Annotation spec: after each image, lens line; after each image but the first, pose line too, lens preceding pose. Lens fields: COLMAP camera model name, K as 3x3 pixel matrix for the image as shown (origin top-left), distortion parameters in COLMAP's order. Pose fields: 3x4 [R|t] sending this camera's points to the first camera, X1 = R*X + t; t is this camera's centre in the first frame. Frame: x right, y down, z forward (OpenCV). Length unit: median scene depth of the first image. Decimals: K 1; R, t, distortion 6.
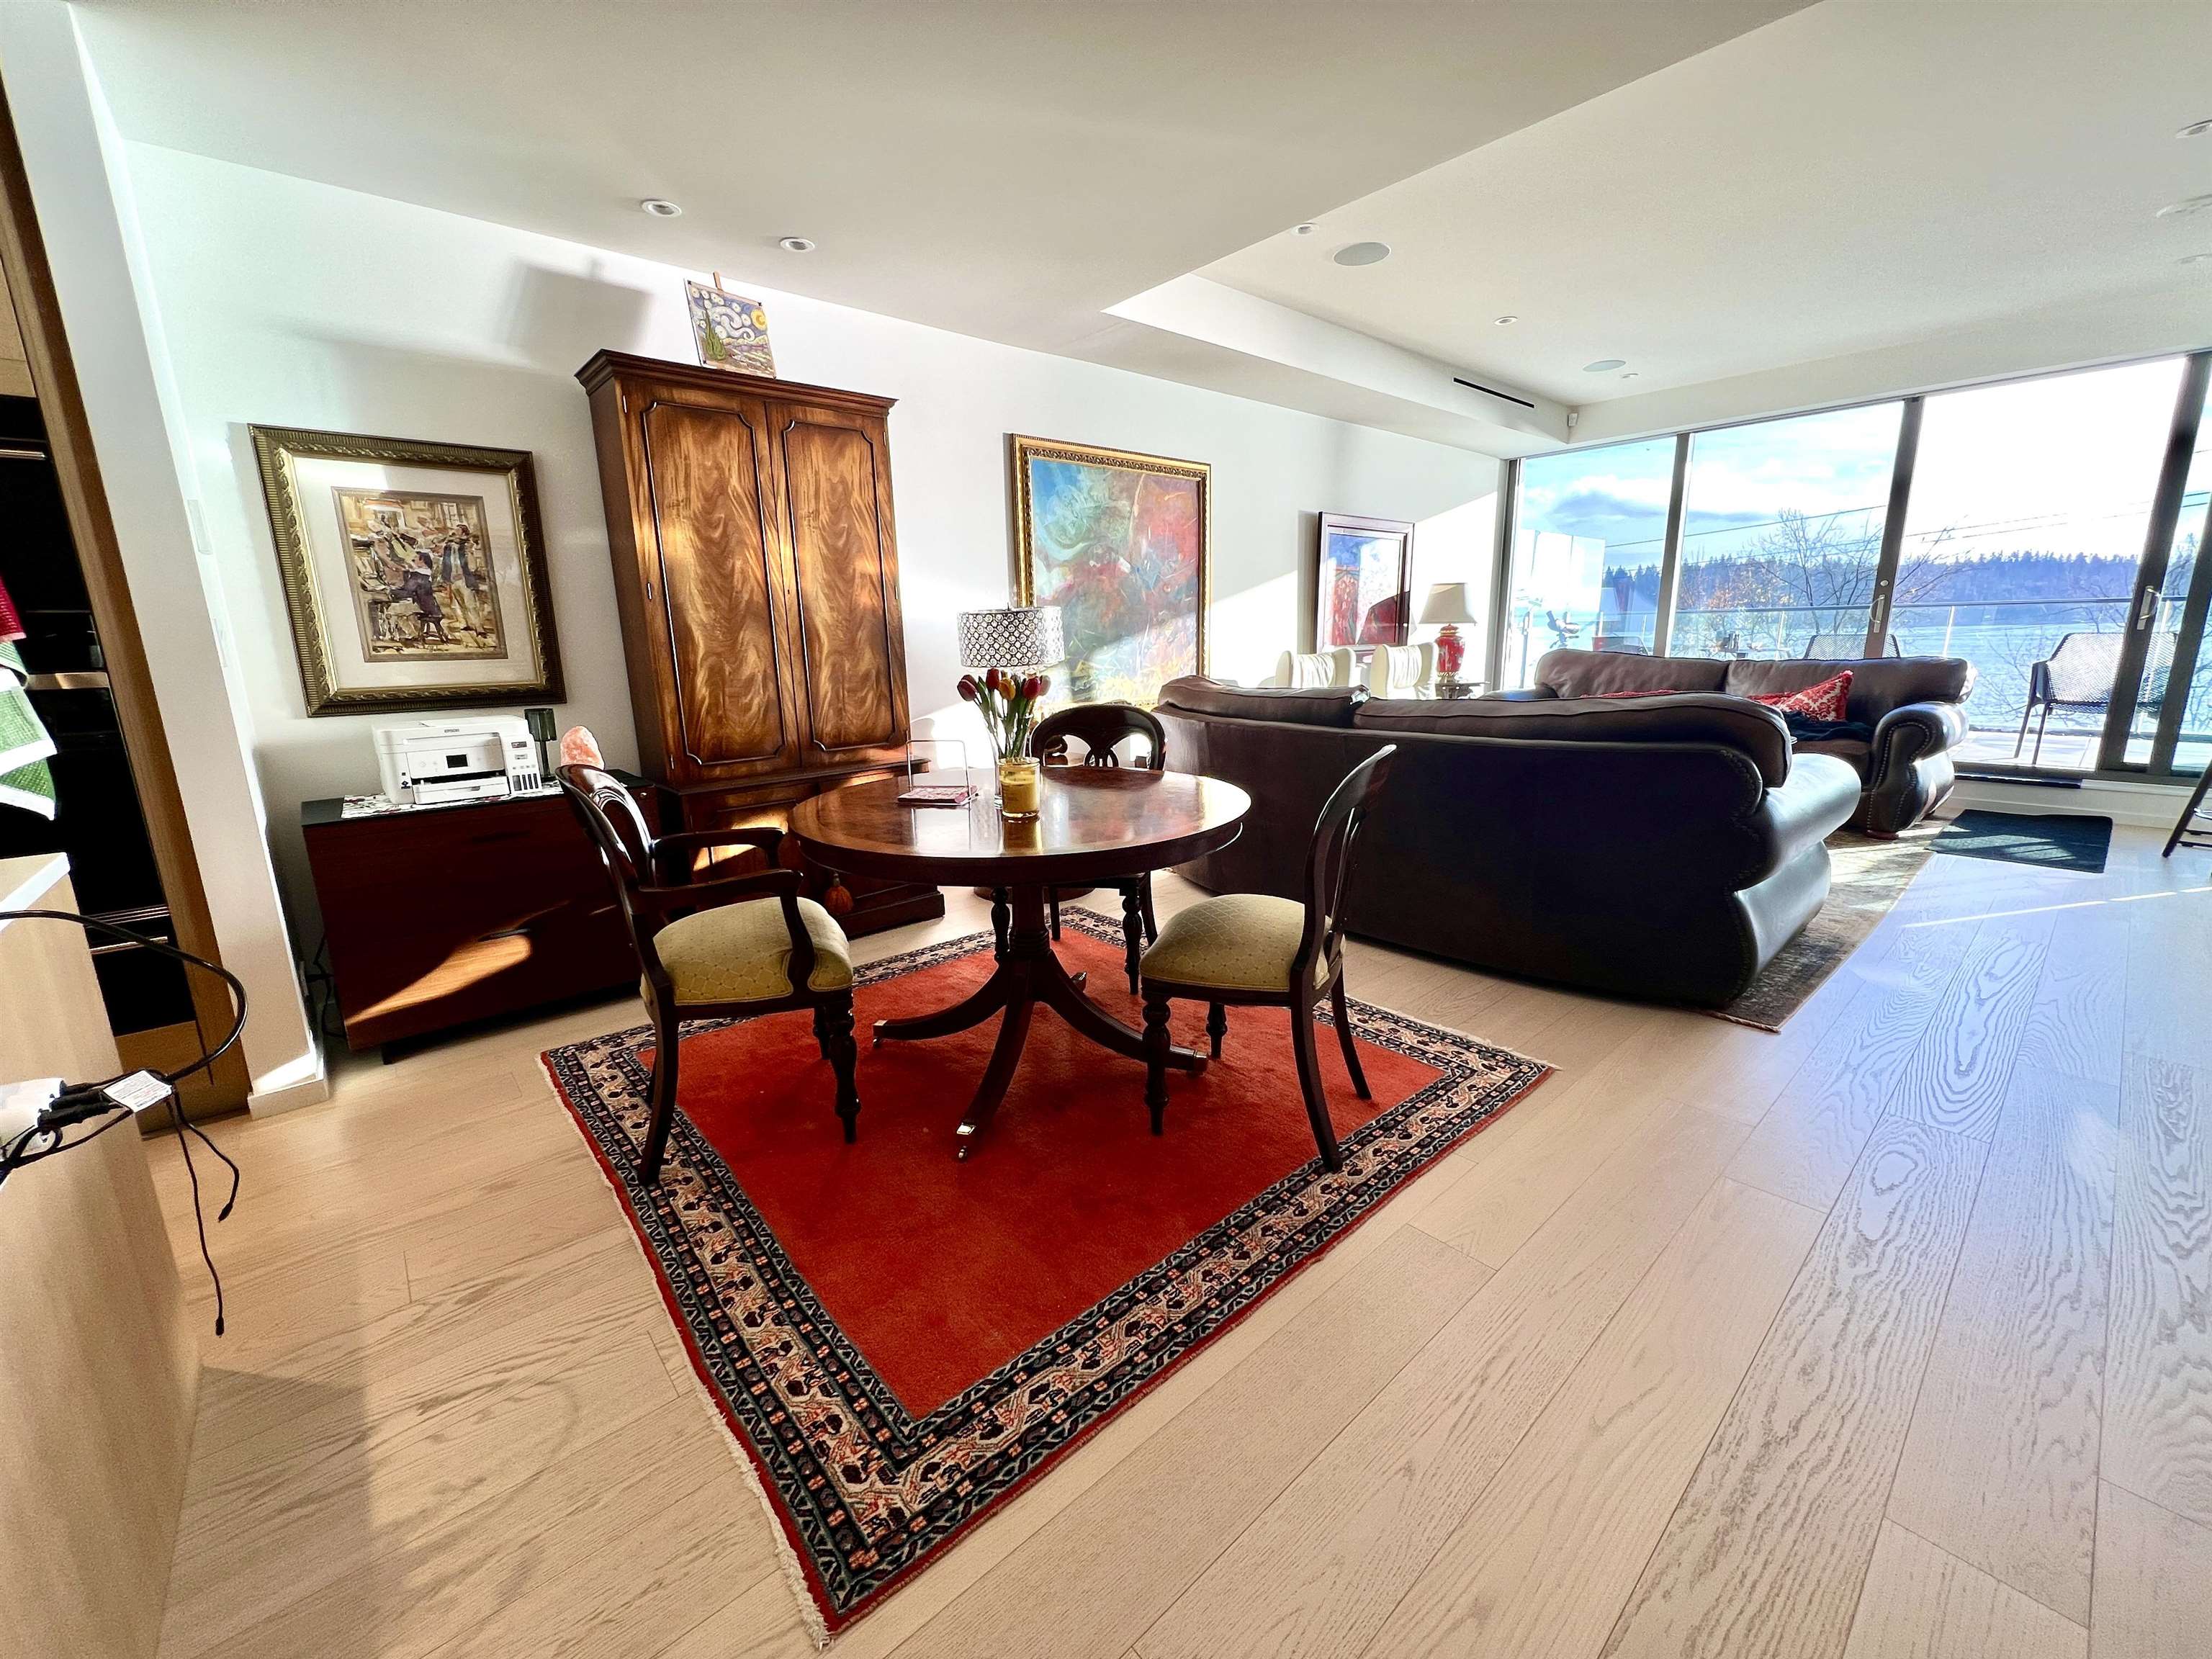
lens RADIAL K [[878.3, 0, 1096.4], [0, 878.3, 828.4], [0, 0, 1]] dist [-0.006231, -0.000046]
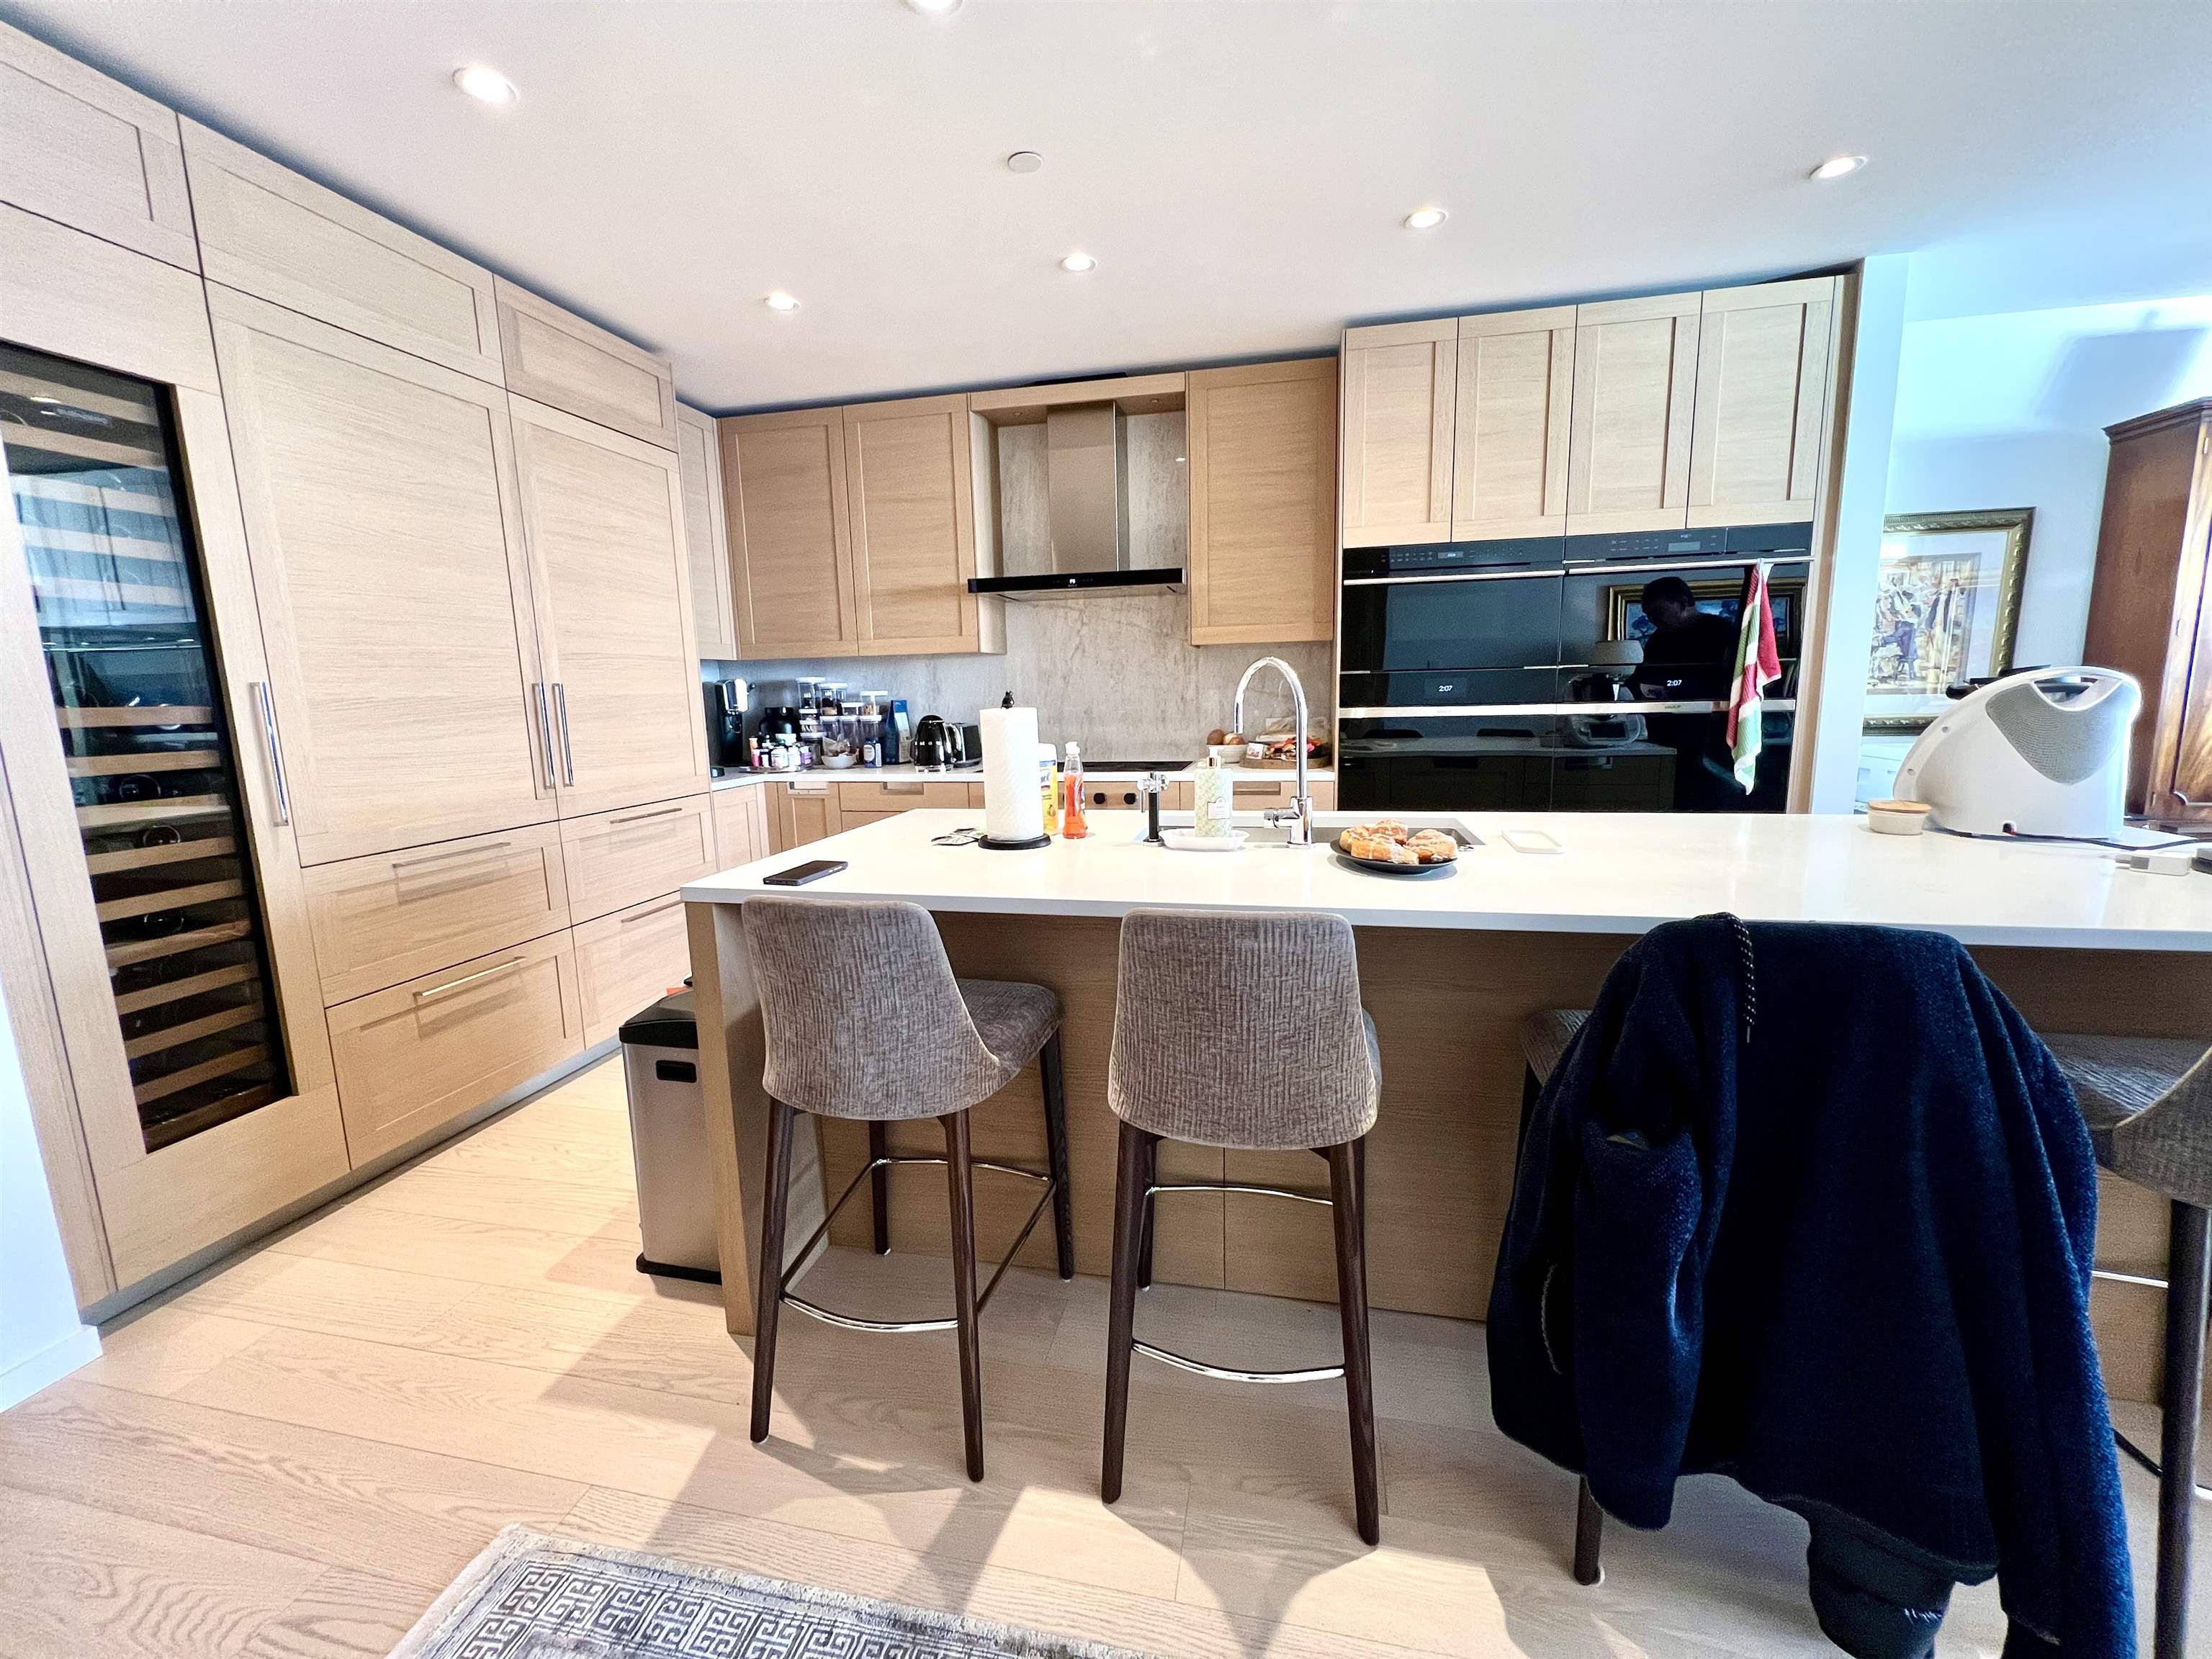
lens RADIAL K [[878.3, 0, 1108.0], [0, 878.3, 828.4], [0, 0, 1]] dist [-0.006231, -0.000046]
pose [[0.599427, 0.125536, -0.790524, -0.763690], [-0.162778, 0.986105, 0.033166, 0.214138], [0.783703, 0.108799, 0.611532, -0.953768]]
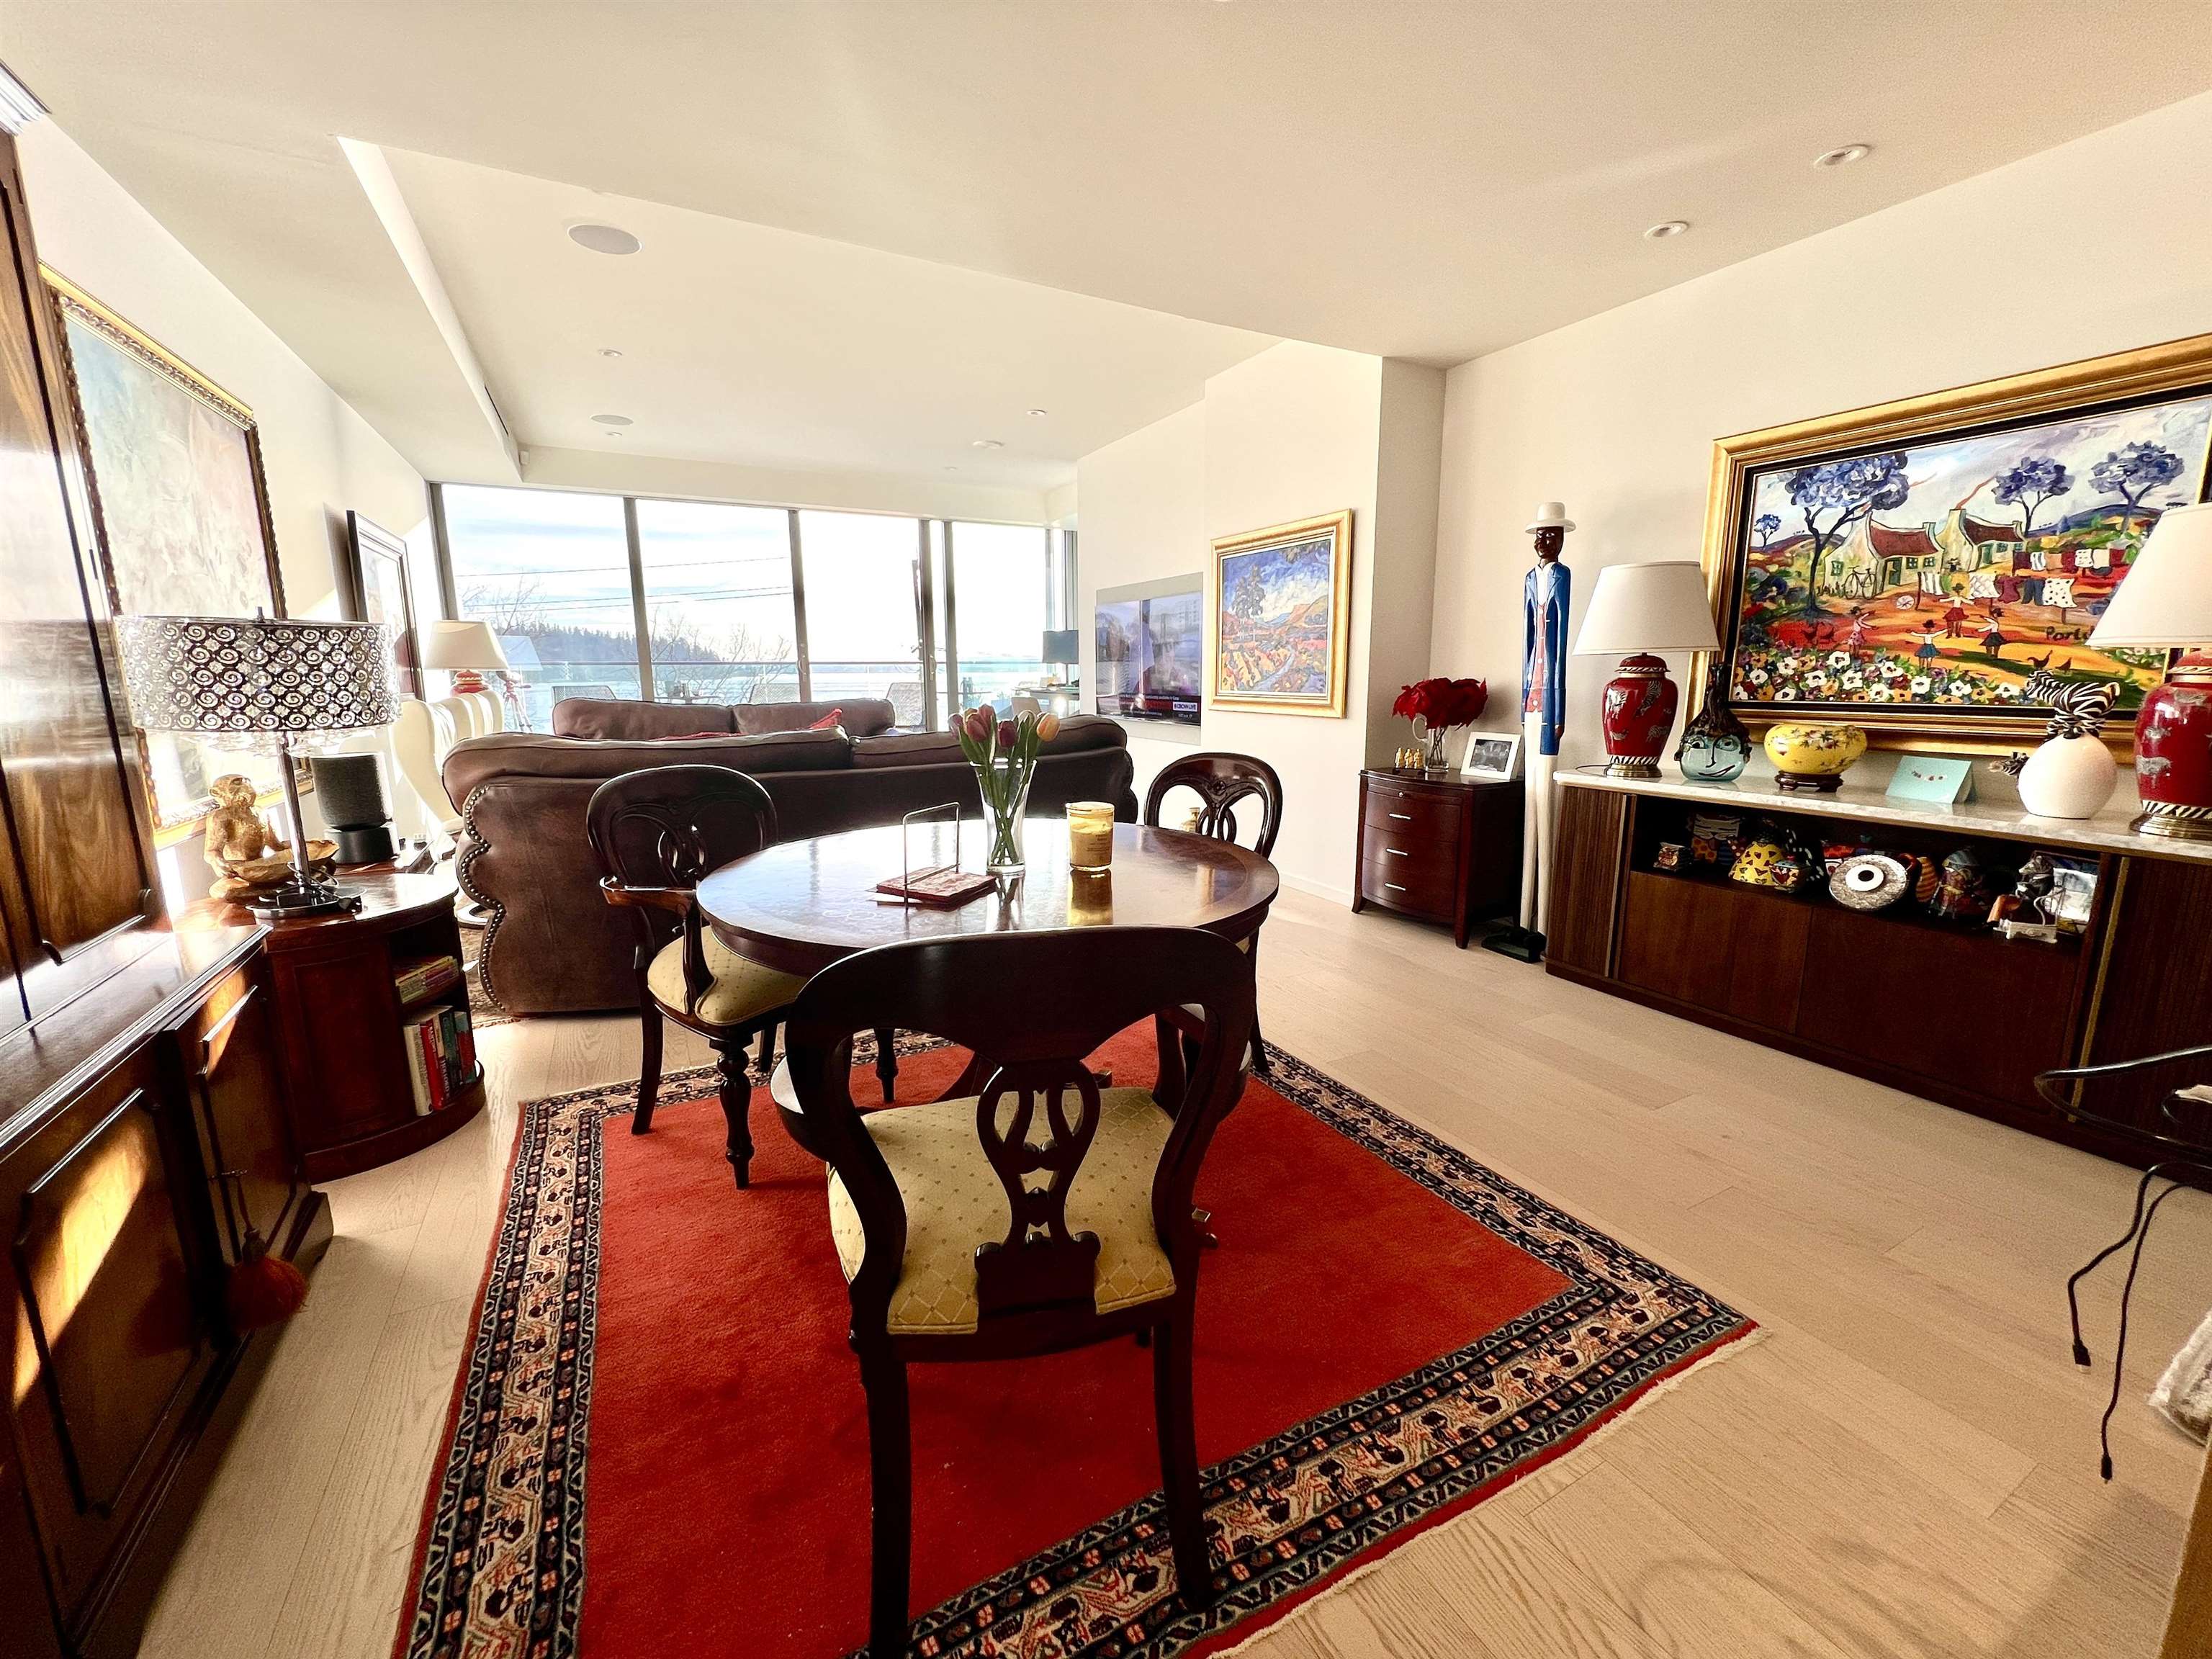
lens RADIAL K [[890.0, 0, 1102.7], [0, 890.0, 826.6], [0, 0, 1]] dist [-0.005597, 0.001432]
pose [[0.219845, -0.152068, 0.963610, -1.232110], [0.215482, 0.970947, 0.104064, -0.191475], [-0.951439, 0.184763, 0.246226, 1.014564]]
